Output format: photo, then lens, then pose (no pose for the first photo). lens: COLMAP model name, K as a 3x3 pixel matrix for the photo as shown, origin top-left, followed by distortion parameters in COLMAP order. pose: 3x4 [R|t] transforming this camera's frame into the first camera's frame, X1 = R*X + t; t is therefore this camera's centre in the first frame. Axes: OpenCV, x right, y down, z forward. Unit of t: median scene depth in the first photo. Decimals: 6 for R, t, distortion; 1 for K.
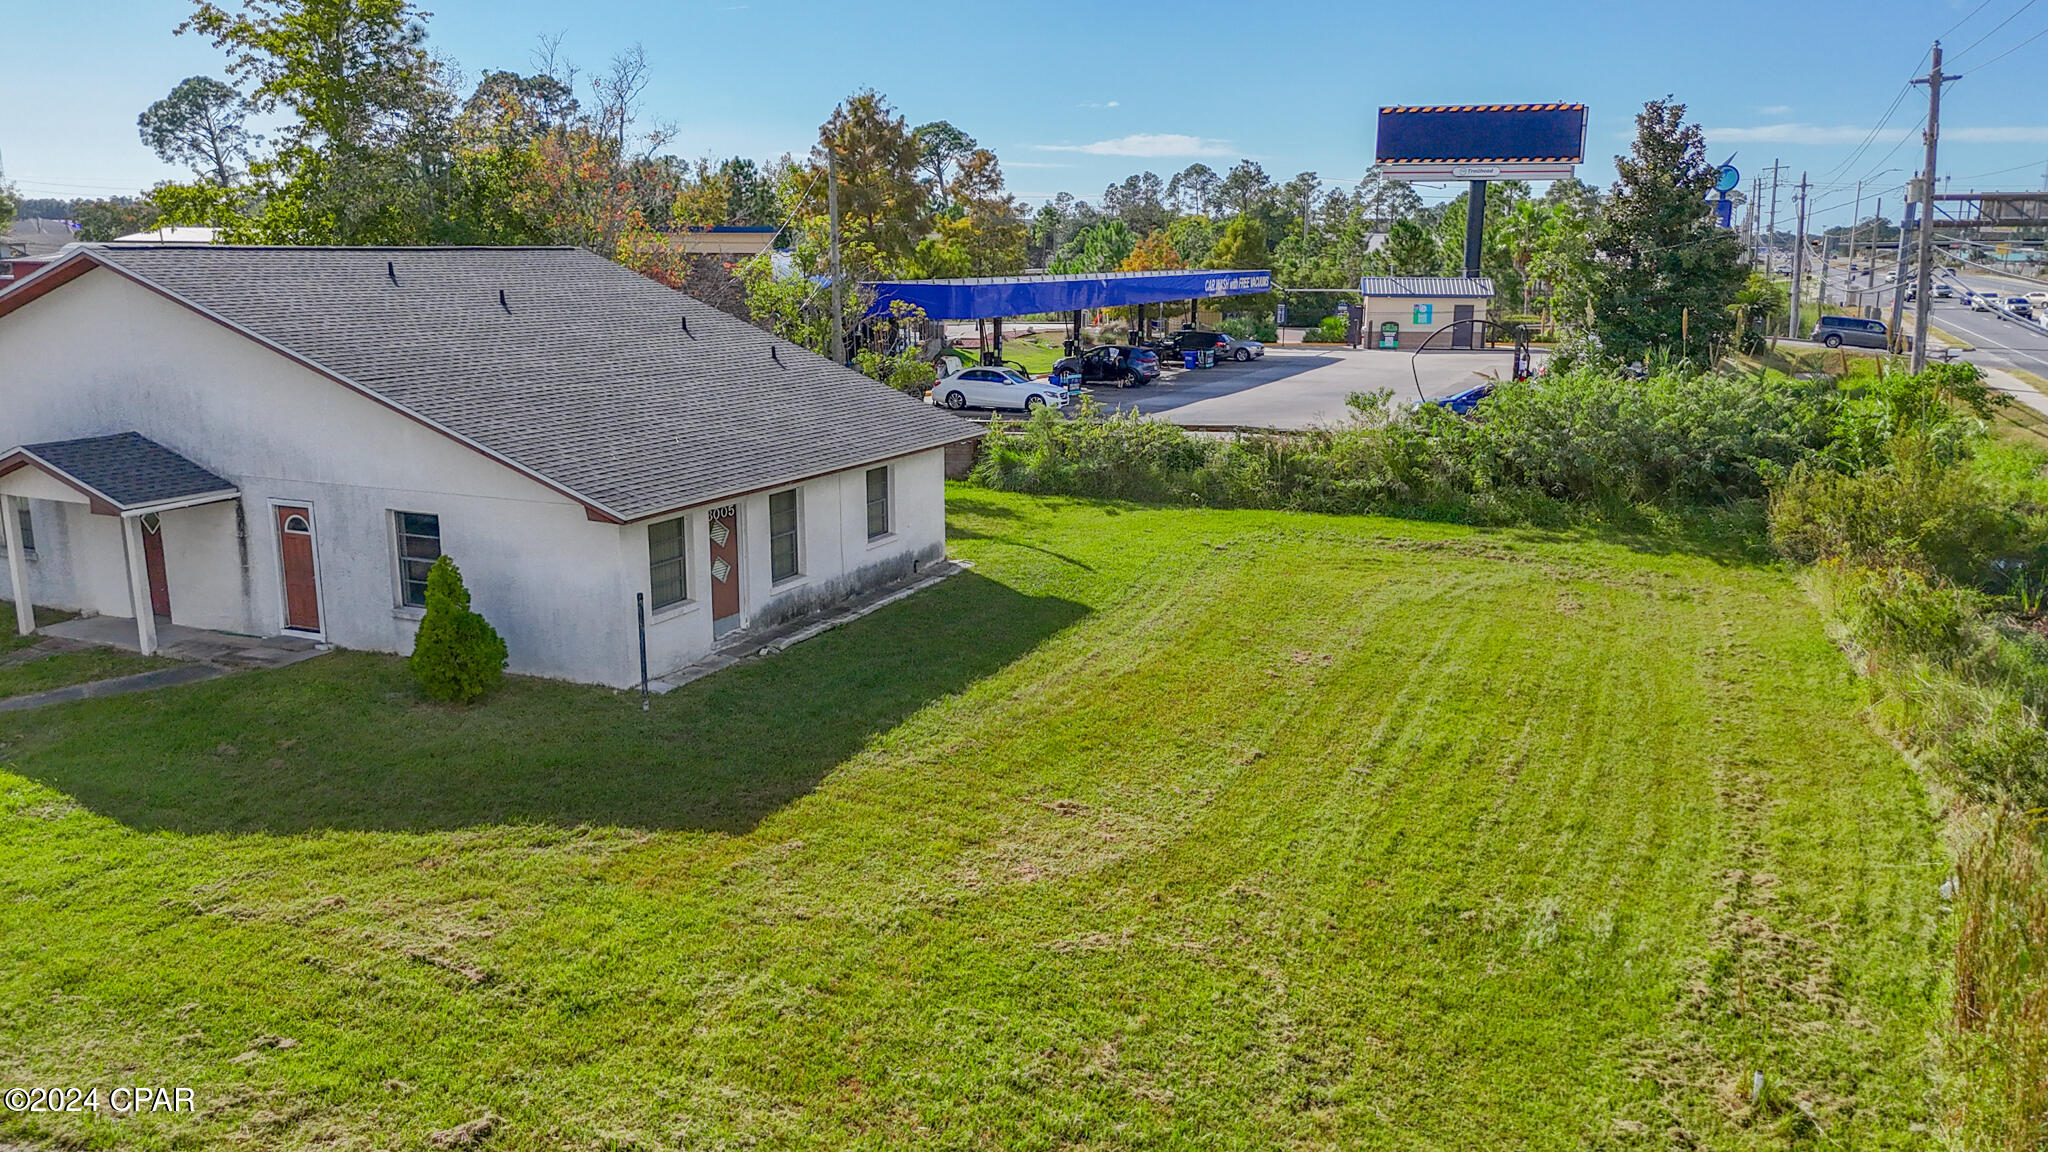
lens RADIAL K [[1508.9, 0, 1028.2], [0, 1508.9, 585.0], [0, 0, 1]] dist [0.074682, -0.078128]
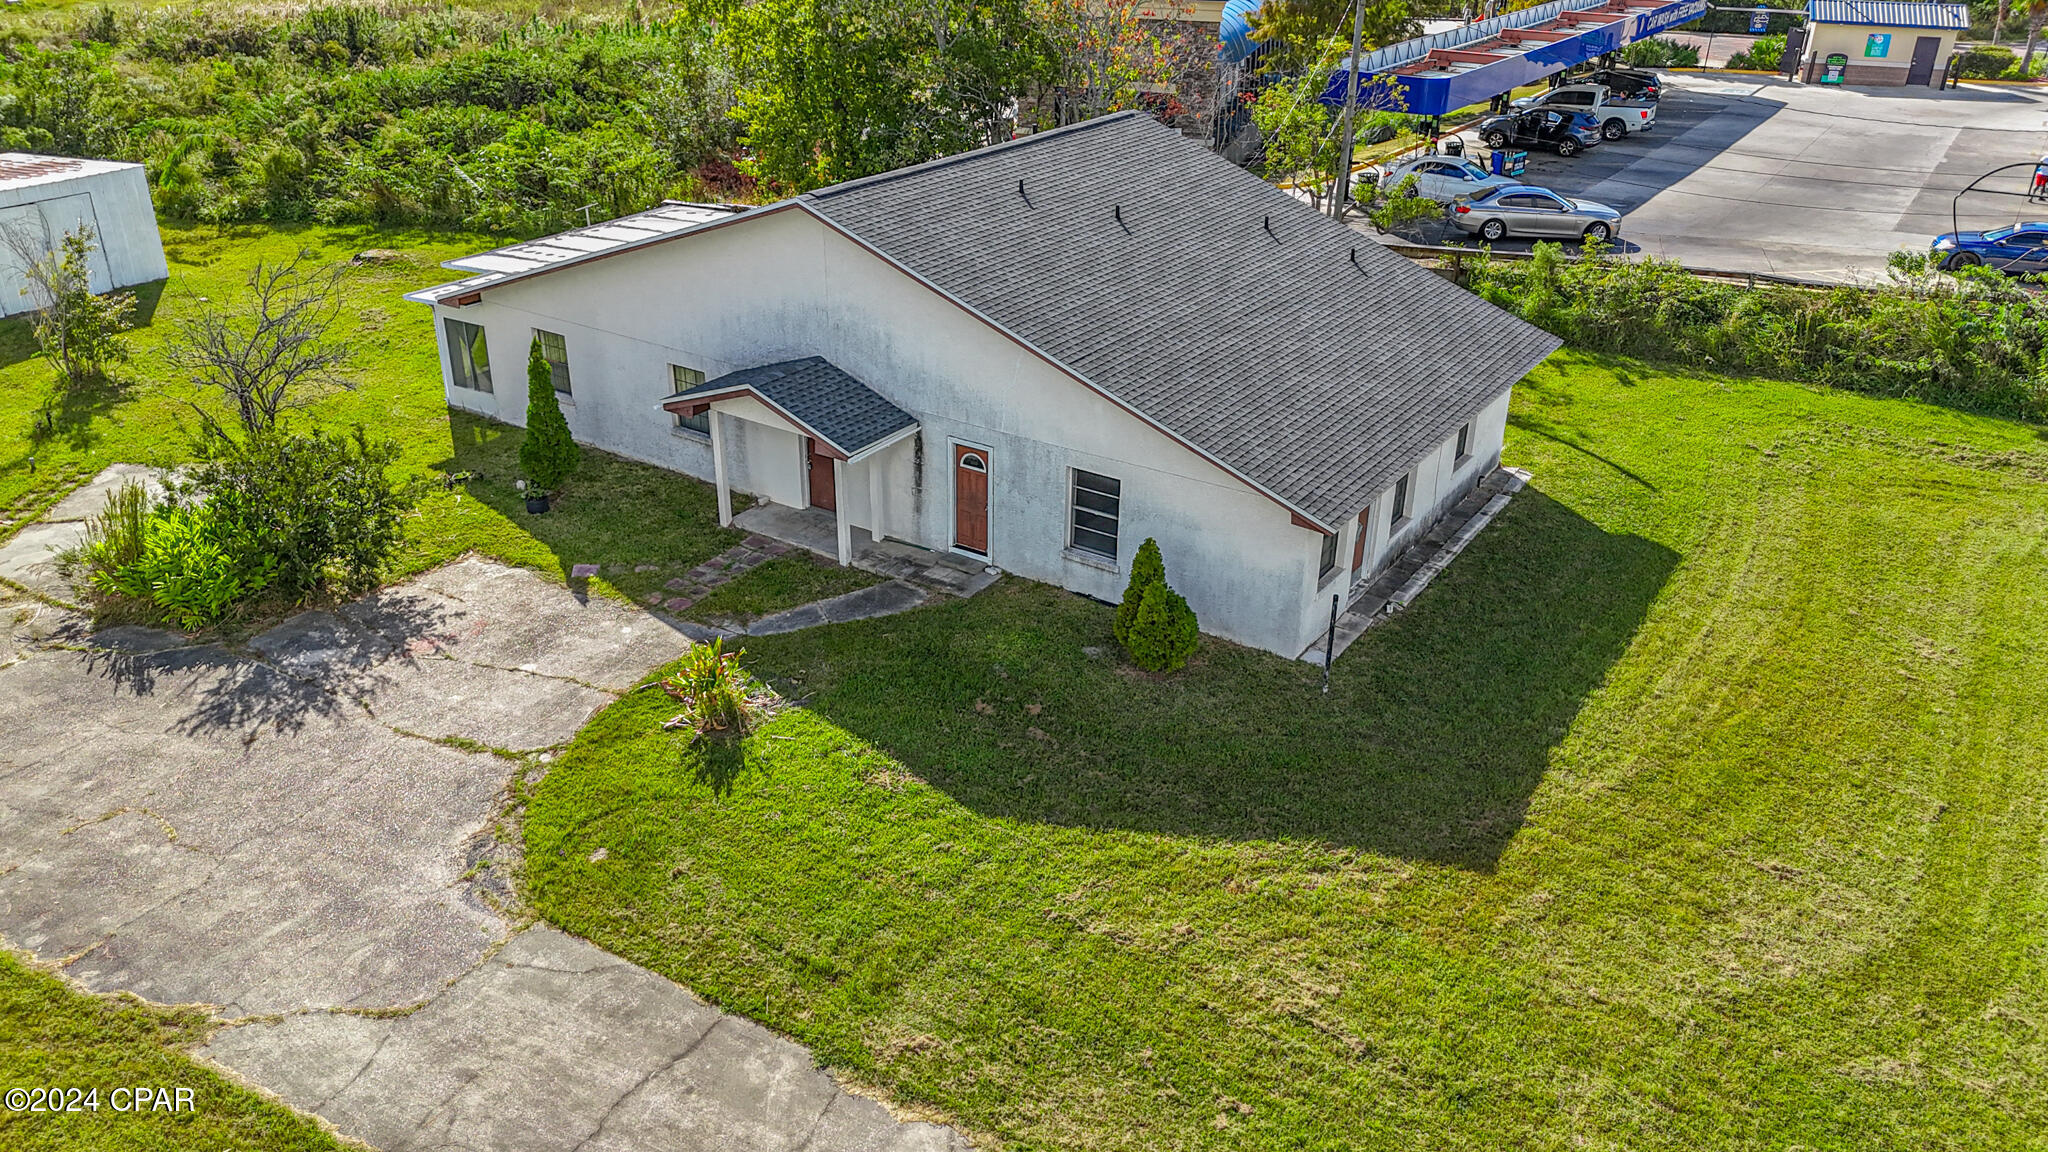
lens RADIAL K [[1508.9, 0, 1028.2], [0, 1508.9, 585.0], [0, 0, 1]] dist [0.074682, -0.078128]
pose [[0.986737, 0.082826, -0.139607, -0.284399], [-0.047479, 0.969681, 0.239716, -0.221067], [0.155229, -0.229908, 0.960753, -0.066482]]
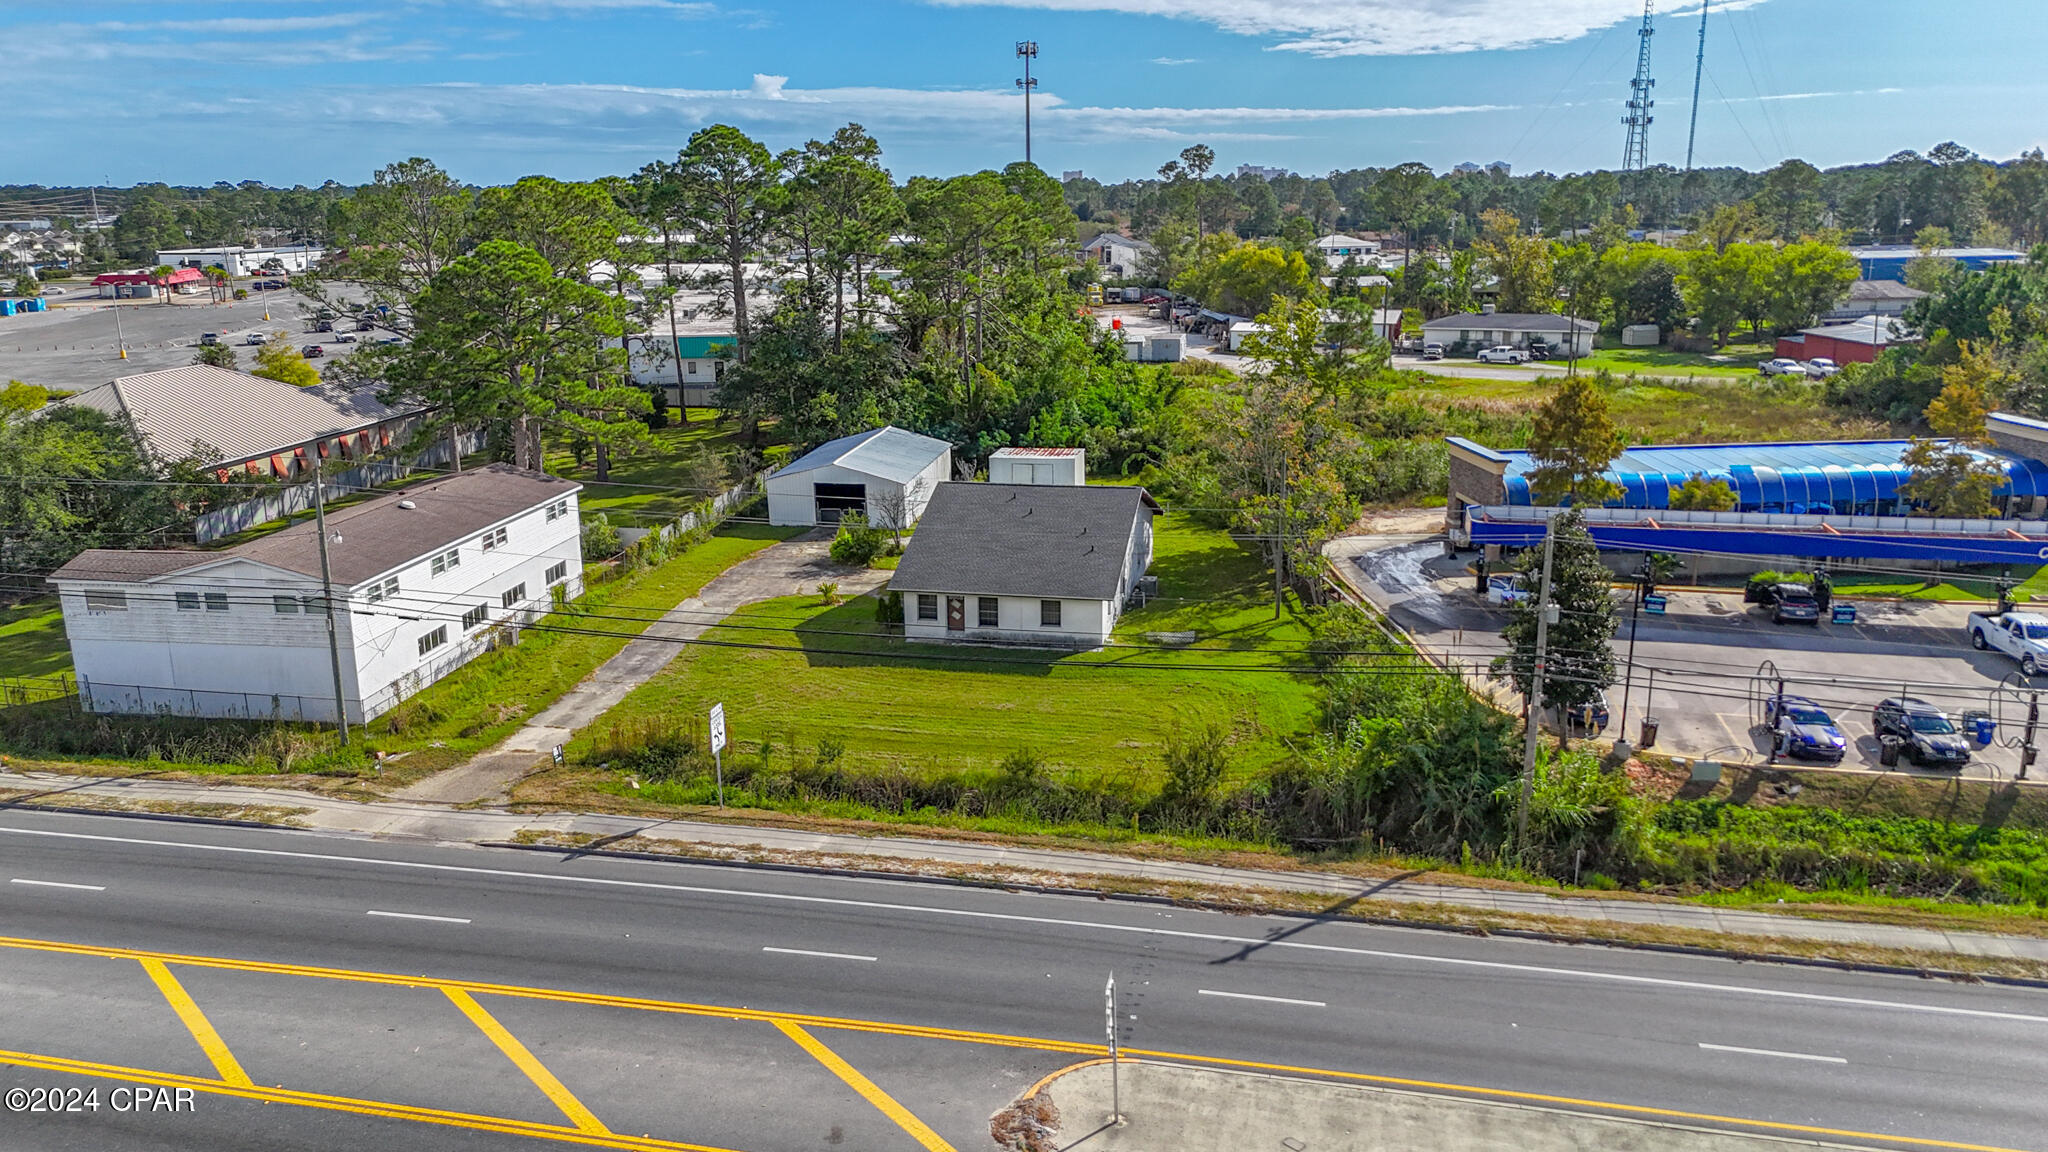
lens RADIAL K [[1508.9, 0, 1028.2], [0, 1508.9, 585.0], [0, 0, 1]] dist [0.074682, -0.078128]
pose [[0.215295, 0.242089, -0.946066, 2.783150], [-0.203265, 0.958676, 0.199058, -0.726197], [0.955160, 0.149446, 0.255606, 0.349363]]
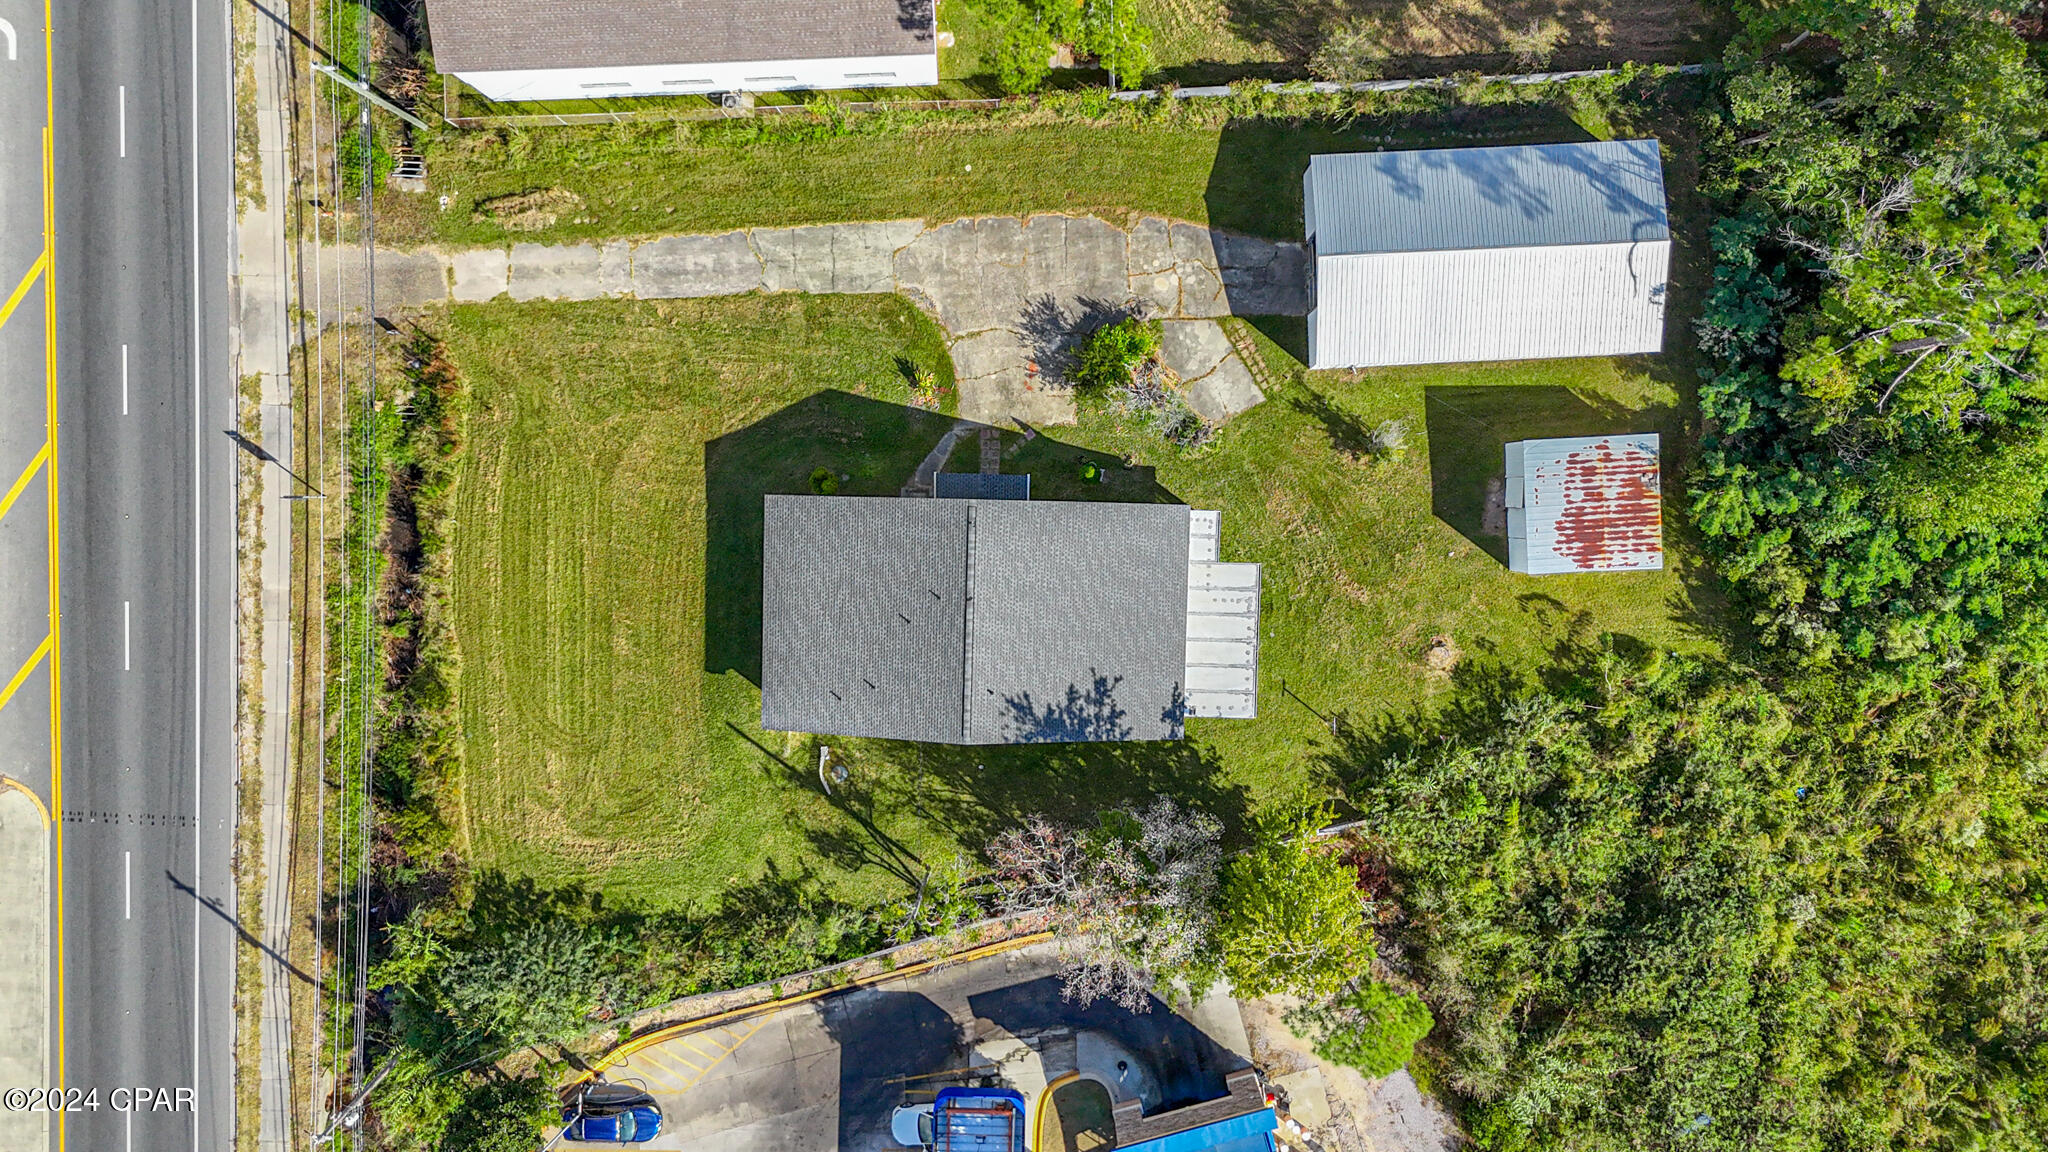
lens RADIAL K [[1508.9, 0, 1028.2], [0, 1508.9, 585.0], [0, 0, 1]] dist [0.074682, -0.078128]
pose [[-0.920660, 0.389136, 0.030943, -0.744232], [-0.071400, -0.245795, 0.966689, -3.076989], [0.383779, 0.887783, 0.254078, 0.455777]]
